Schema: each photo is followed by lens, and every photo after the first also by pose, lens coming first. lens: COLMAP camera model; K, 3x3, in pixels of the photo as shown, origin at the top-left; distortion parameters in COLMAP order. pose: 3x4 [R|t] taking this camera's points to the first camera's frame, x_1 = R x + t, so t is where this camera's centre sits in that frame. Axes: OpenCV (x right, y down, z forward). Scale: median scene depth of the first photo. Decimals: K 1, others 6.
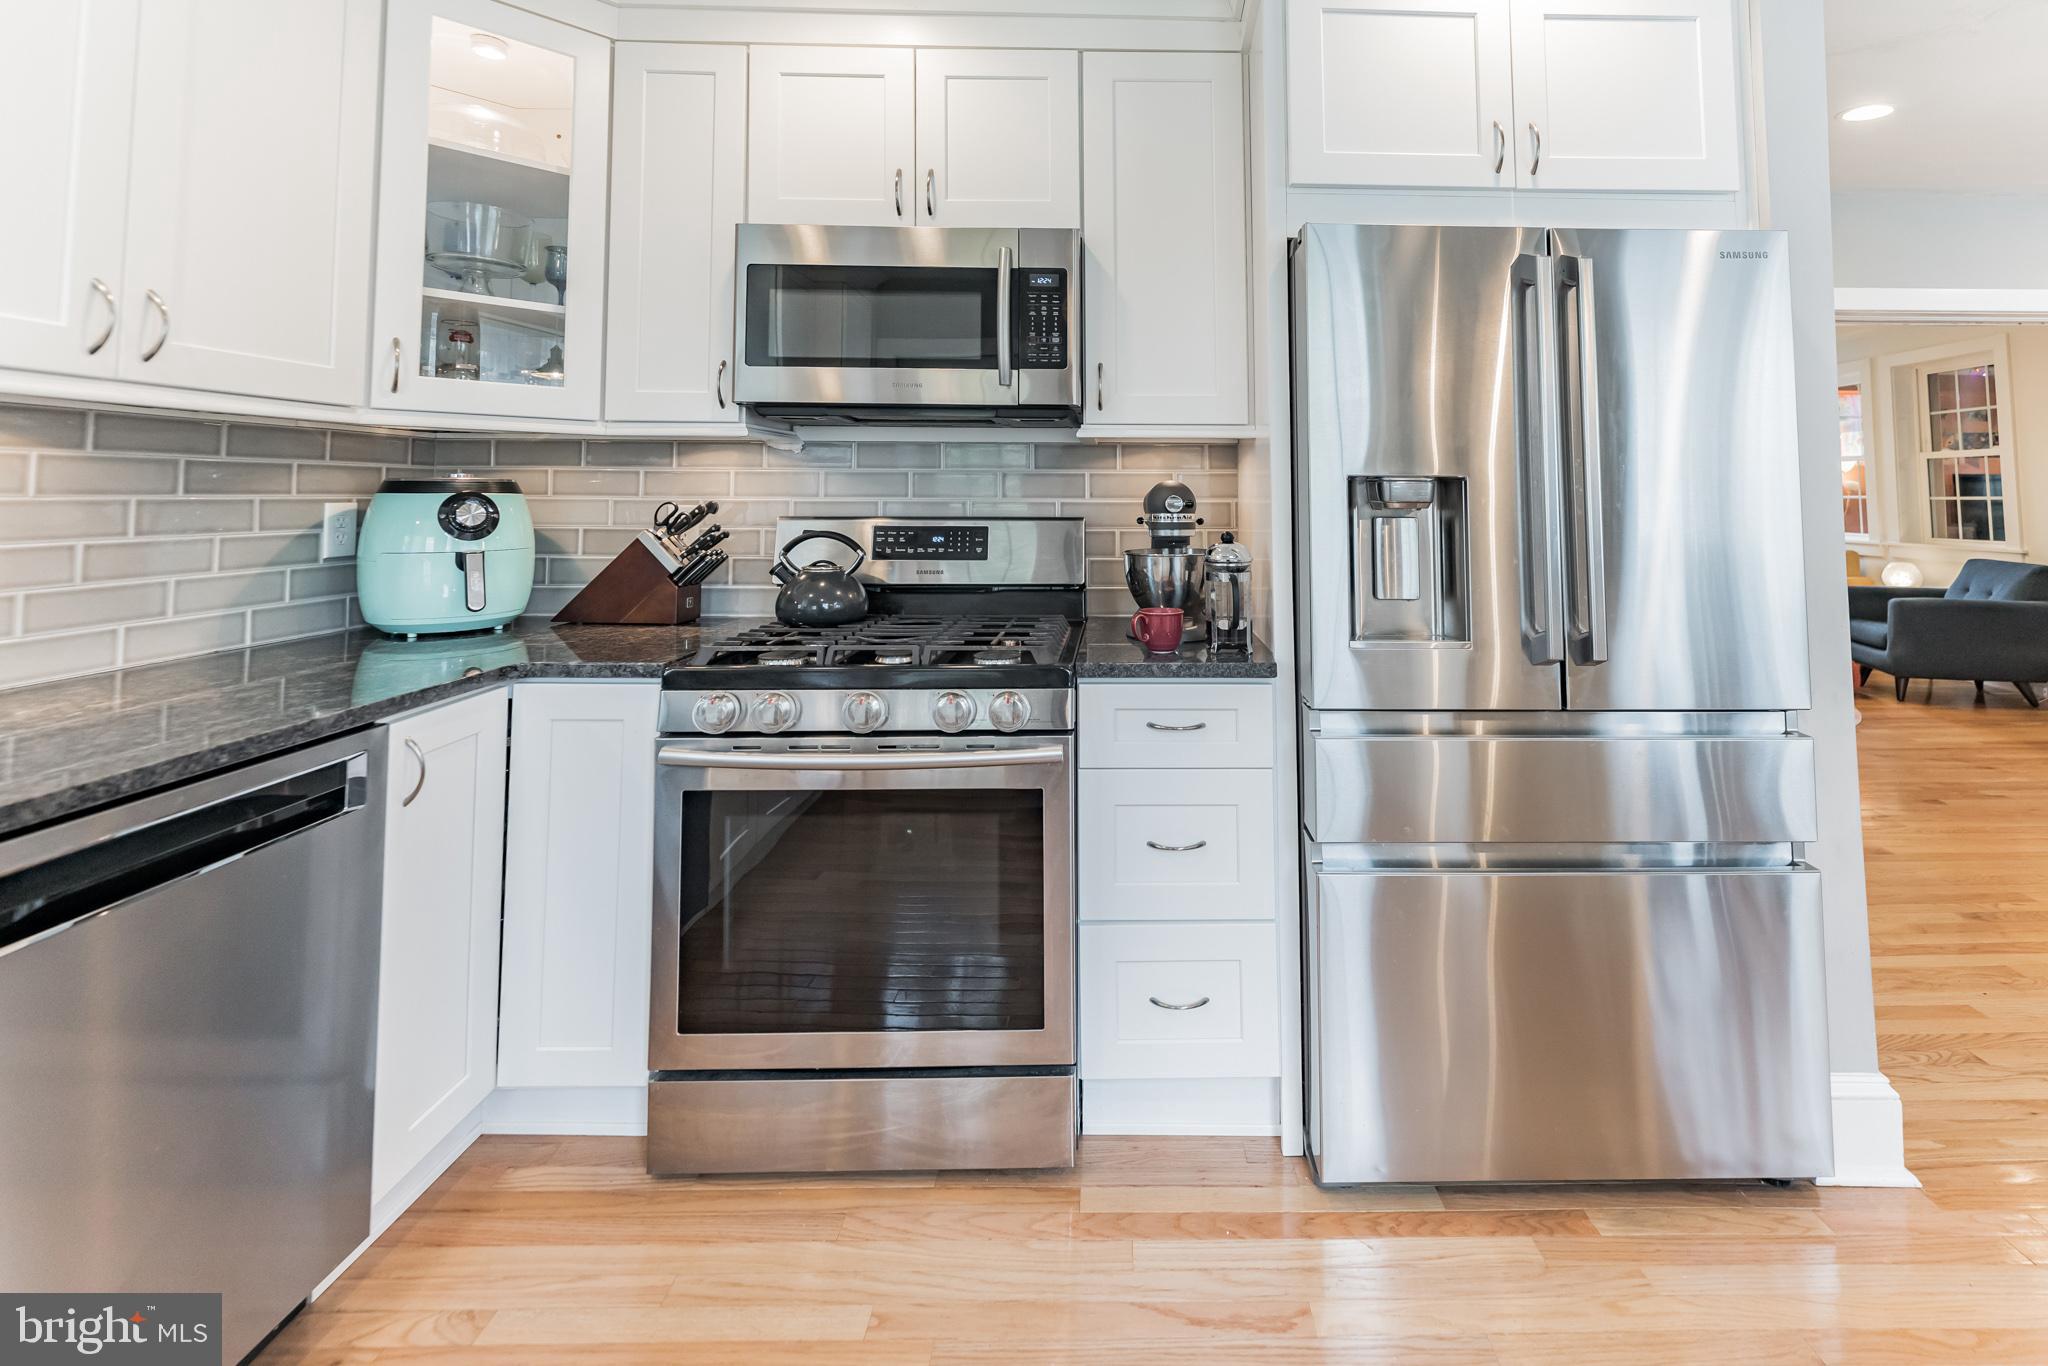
lens RADIAL K [[901.0, 0, 1162.4], [0, 901.0, 448.0], [0, 0, 1]] dist [0.008380, -0.000005]
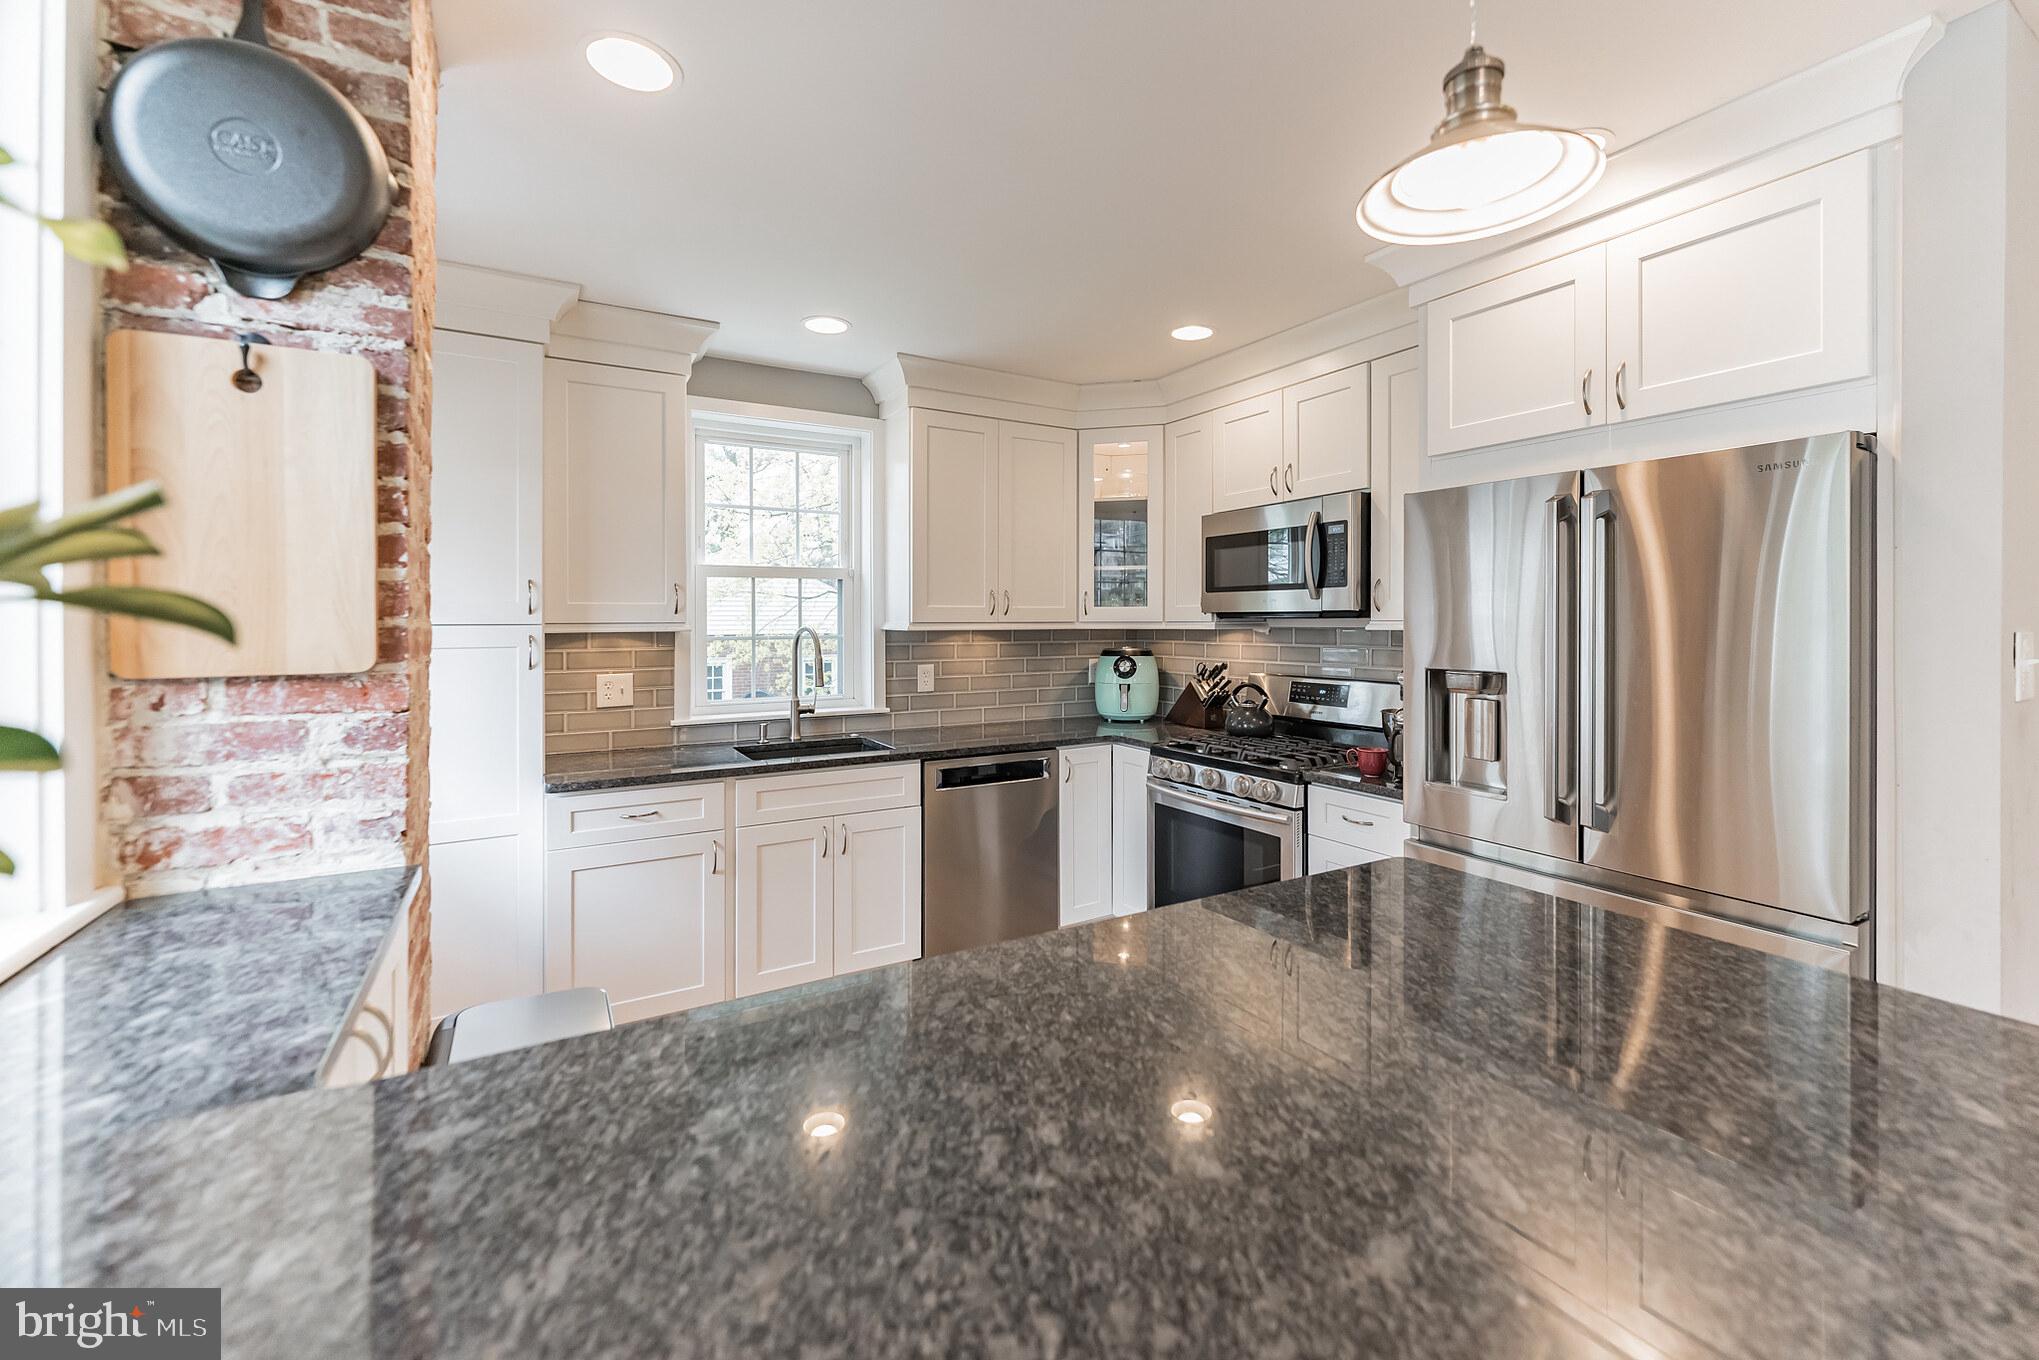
lens RADIAL K [[834.1, 0, 997.7], [0, 834.1, 624.6], [0, 0, 1]] dist [0.000219, -0.000058]
pose [[0.464845, -0.007269, -0.885362, 0.855690], [0.052919, 0.998407, 0.019587, -0.081223], [0.883809, -0.055957, 0.464489, -0.181535]]
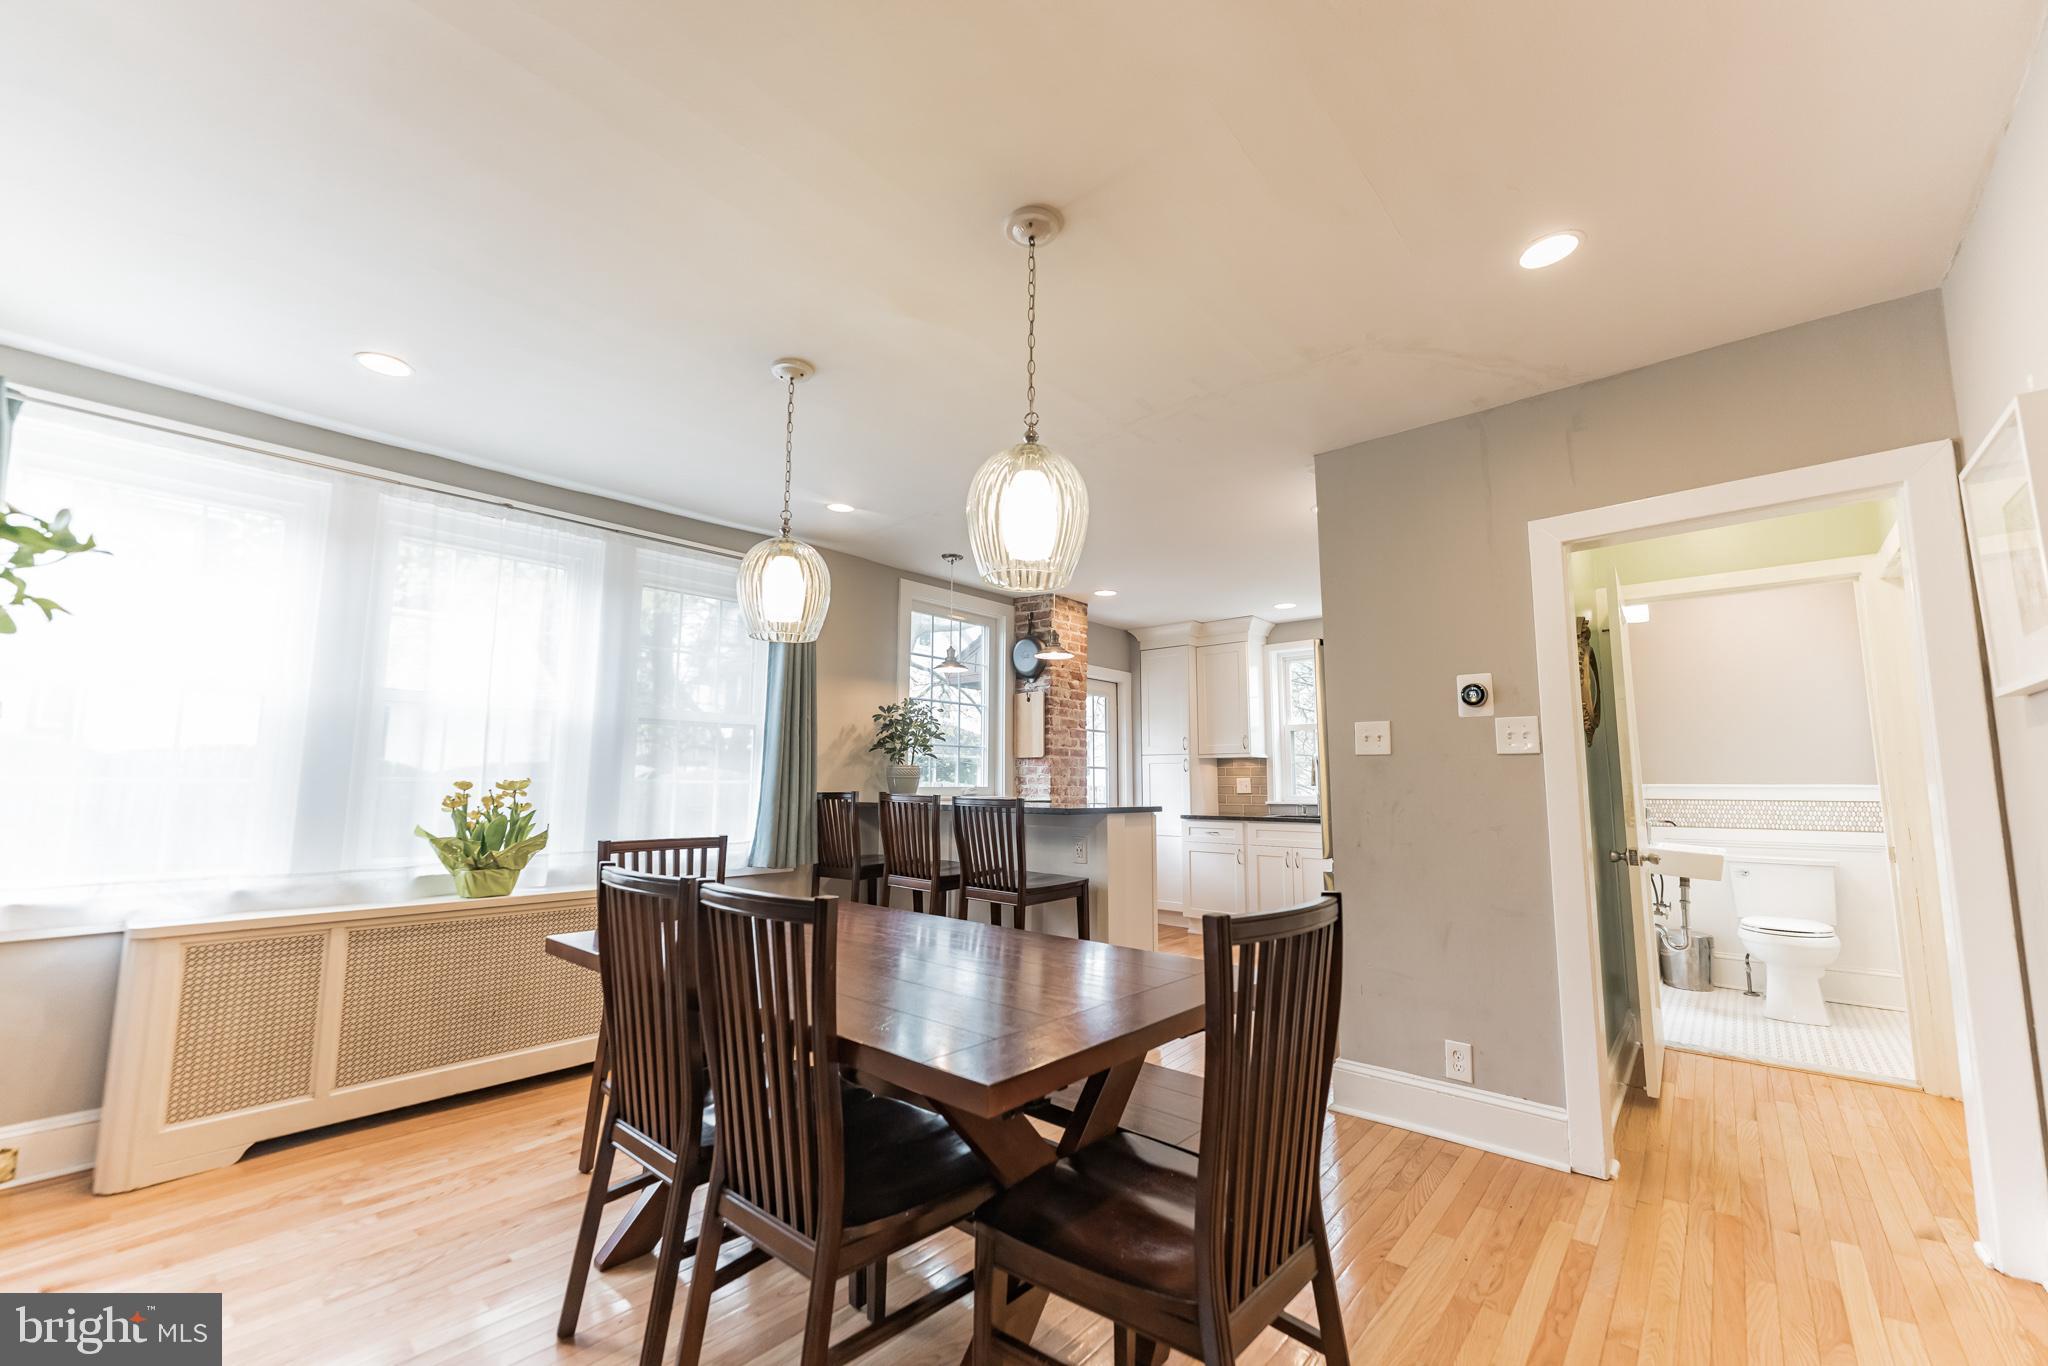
lens RADIAL K [[829.7, 0, 1024.0], [0, 829.7, 683.0], [0, 0, 1]] dist [-0.000494, -0.000036]
pose [[-0.684743, -0.101184, -0.721726, 2.144141], [0.026932, 0.986125, -0.163804, 0.139974], [0.728286, -0.131601, -0.672518, 1.480167]]
